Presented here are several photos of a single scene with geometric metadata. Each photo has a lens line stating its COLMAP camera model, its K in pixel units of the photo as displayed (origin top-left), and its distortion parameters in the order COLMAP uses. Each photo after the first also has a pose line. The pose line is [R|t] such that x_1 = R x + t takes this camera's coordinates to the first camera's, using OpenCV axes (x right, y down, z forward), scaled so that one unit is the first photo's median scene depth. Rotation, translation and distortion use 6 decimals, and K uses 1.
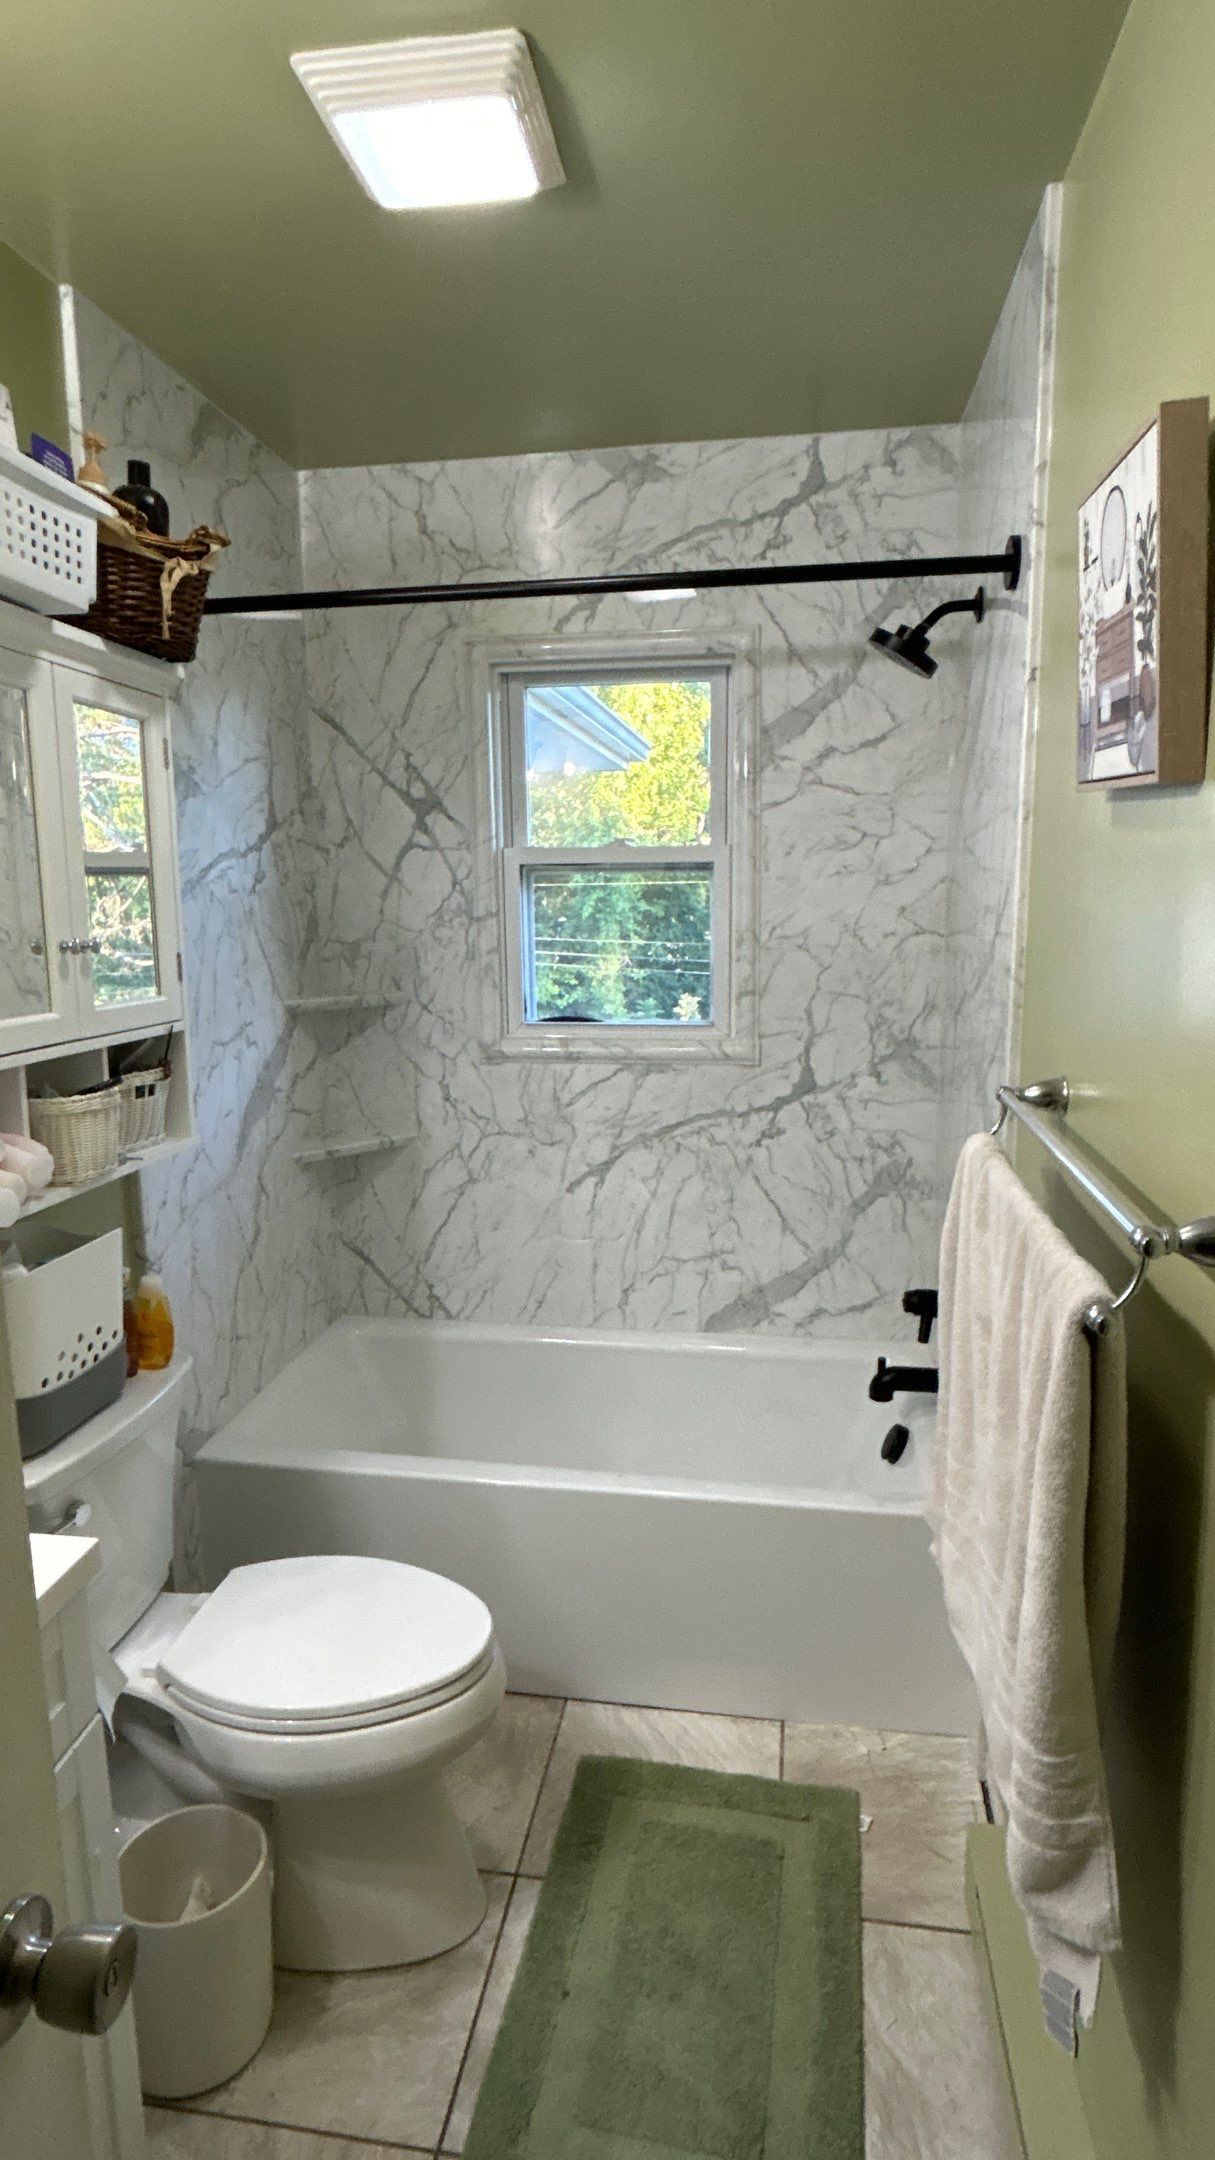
lens RADIAL K [[1174.0, 0, 612.9], [0, 1174.0, 1081.9], [0, 0, 1]] dist [-0.003104, -0.000921]
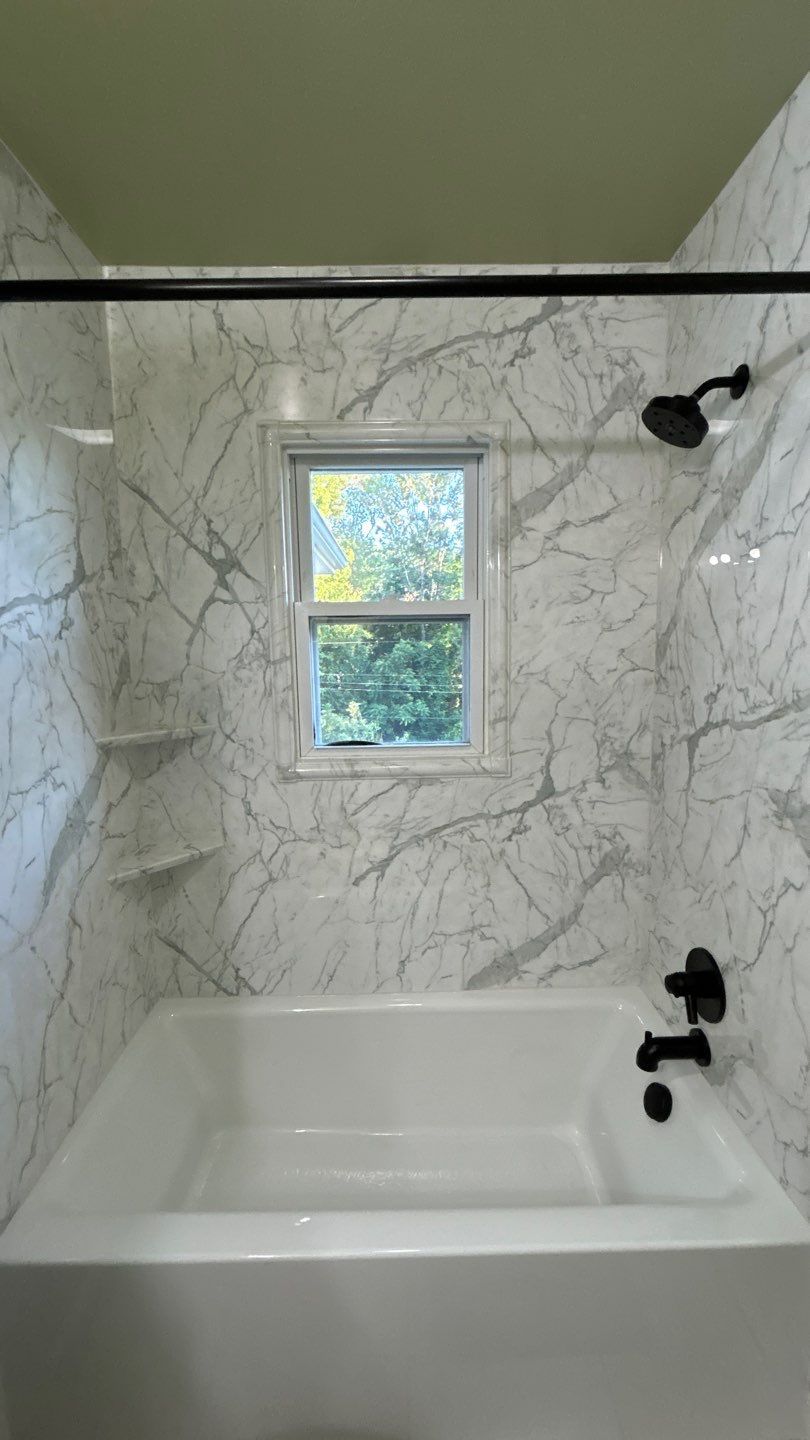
lens RADIAL K [[583.0, 0, 408.0], [0, 583.0, 718.2], [0, 0, 1]] dist [-0.007937, 0.000280]
pose [[0.983840, -0.027354, 0.176947, -0.094551], [0.034431, 0.998720, -0.037048, -0.060322], [-0.175707, 0.042542, 0.983523, 0.435224]]
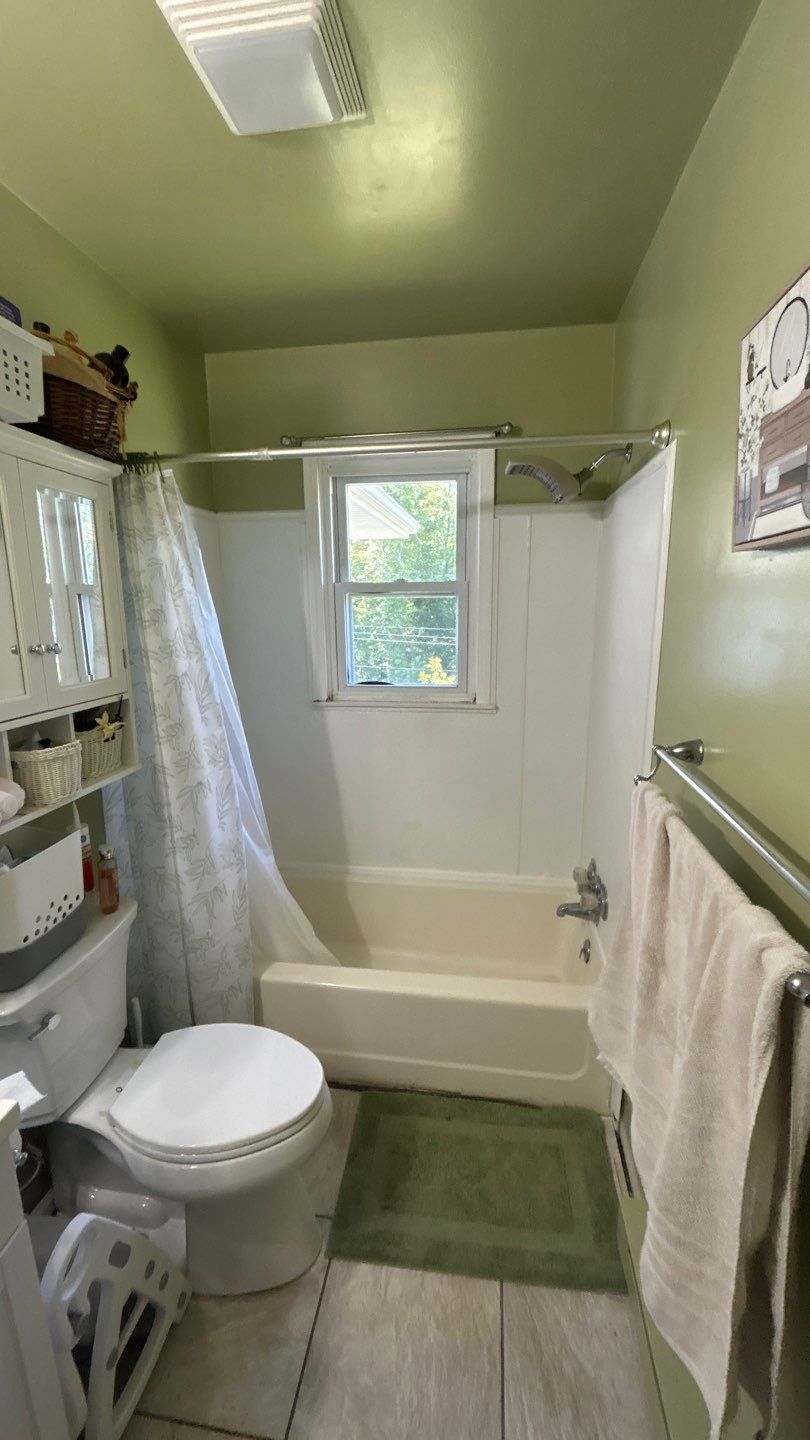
lens RADIAL K [[583.0, 0, 408.0], [0, 583.0, 718.2], [0, 0, 1]] dist [-0.007937, 0.000280]
pose [[0.999864, -0.001136, 0.016482, -0.000403], [0.000506, 0.999272, 0.038138, -0.036436], [-0.016513, -0.038125, 0.999137, 0.158110]]
